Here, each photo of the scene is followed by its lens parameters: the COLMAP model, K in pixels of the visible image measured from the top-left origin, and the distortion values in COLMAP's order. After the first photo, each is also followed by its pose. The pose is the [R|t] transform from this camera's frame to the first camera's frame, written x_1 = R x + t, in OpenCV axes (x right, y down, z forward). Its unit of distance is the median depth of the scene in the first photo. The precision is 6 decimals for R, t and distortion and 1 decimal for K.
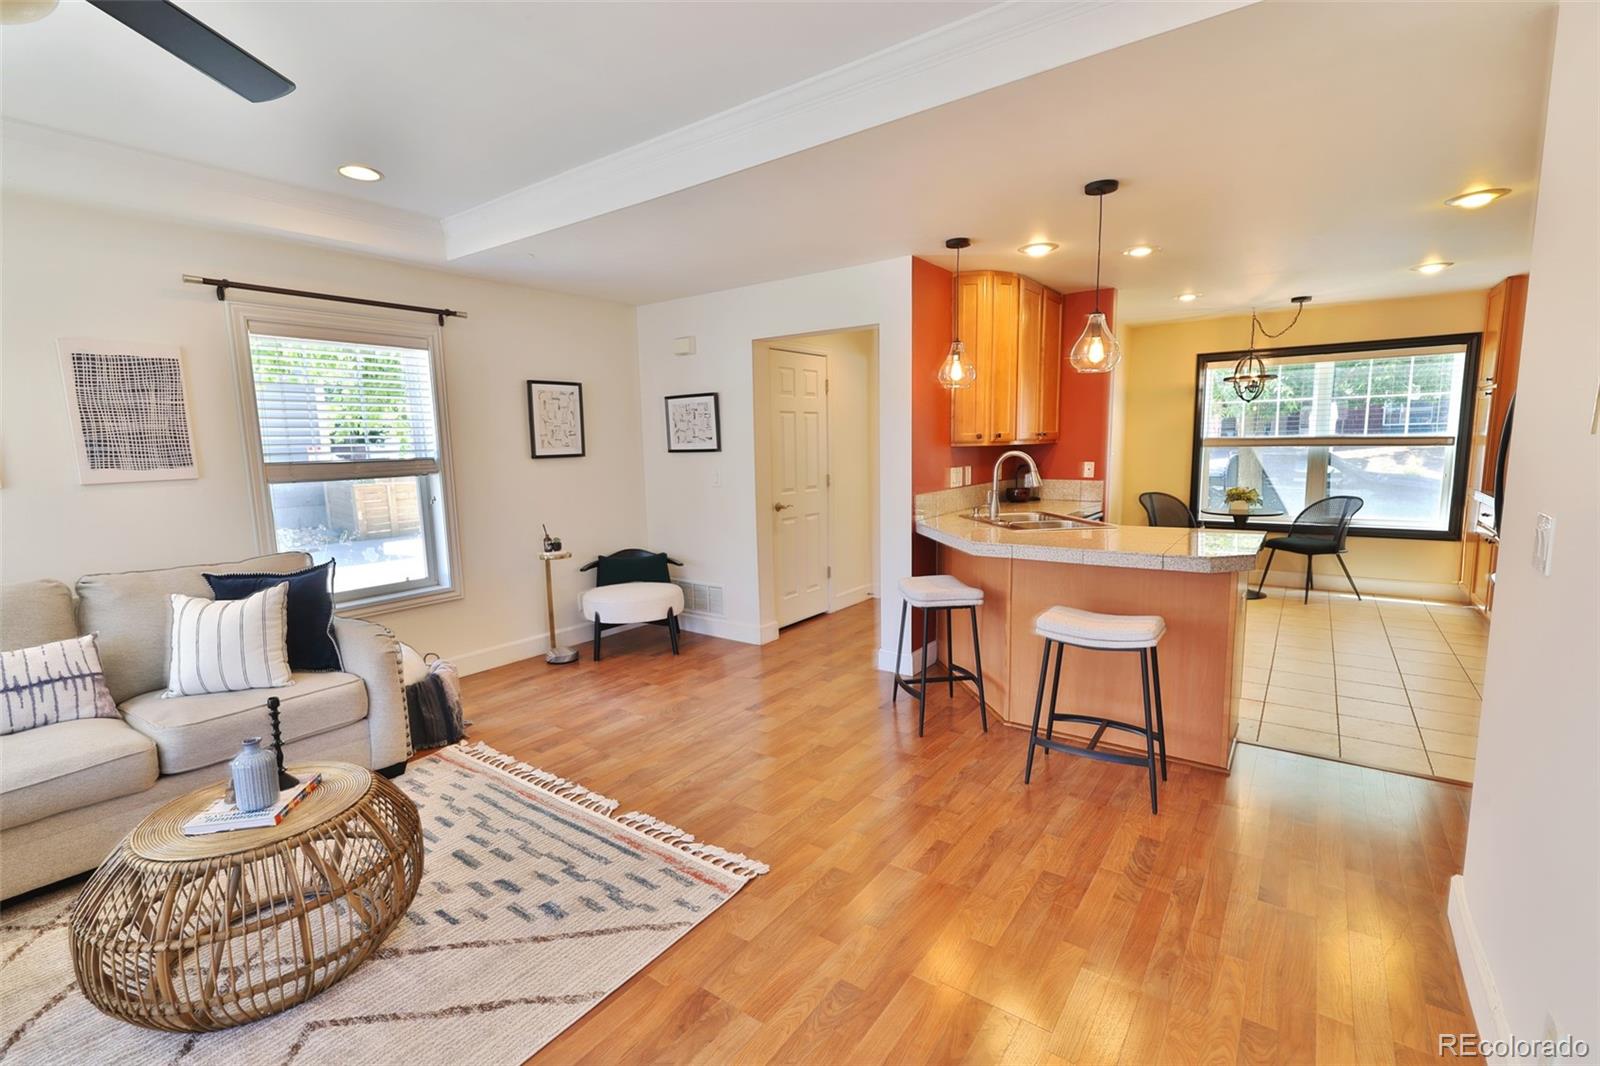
lens RADIAL K [[711.3, 0, 795.8], [0, 711.3, 533.3], [0, 0, 1]] dist [0.003105, -0.000123]
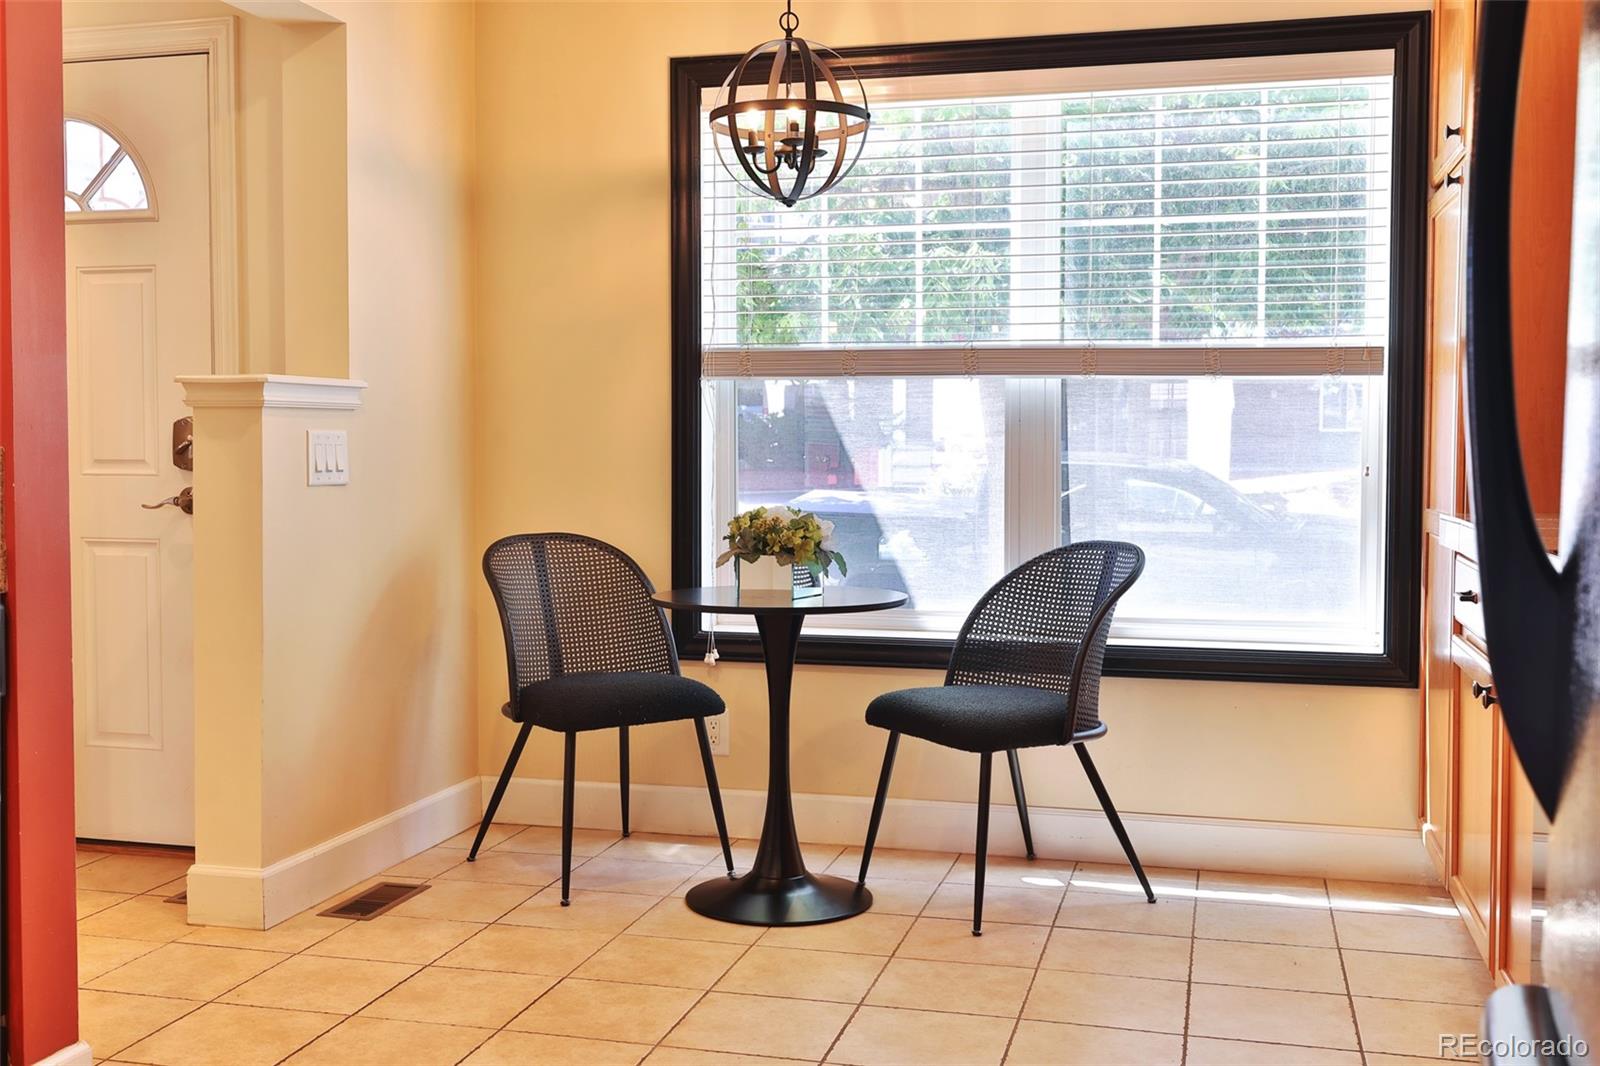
lens RADIAL K [[1659.9, 0, 799.6], [0, 1659.9, 536.9], [0, 0, 1]] dist [-0.003099, 0.000000]
pose [[0.931764, 0.005747, 0.363019, 0.403867], [0.024848, 0.996521, -0.079556, -0.003103], [-0.362213, 0.083147, 0.928379, 0.406825]]
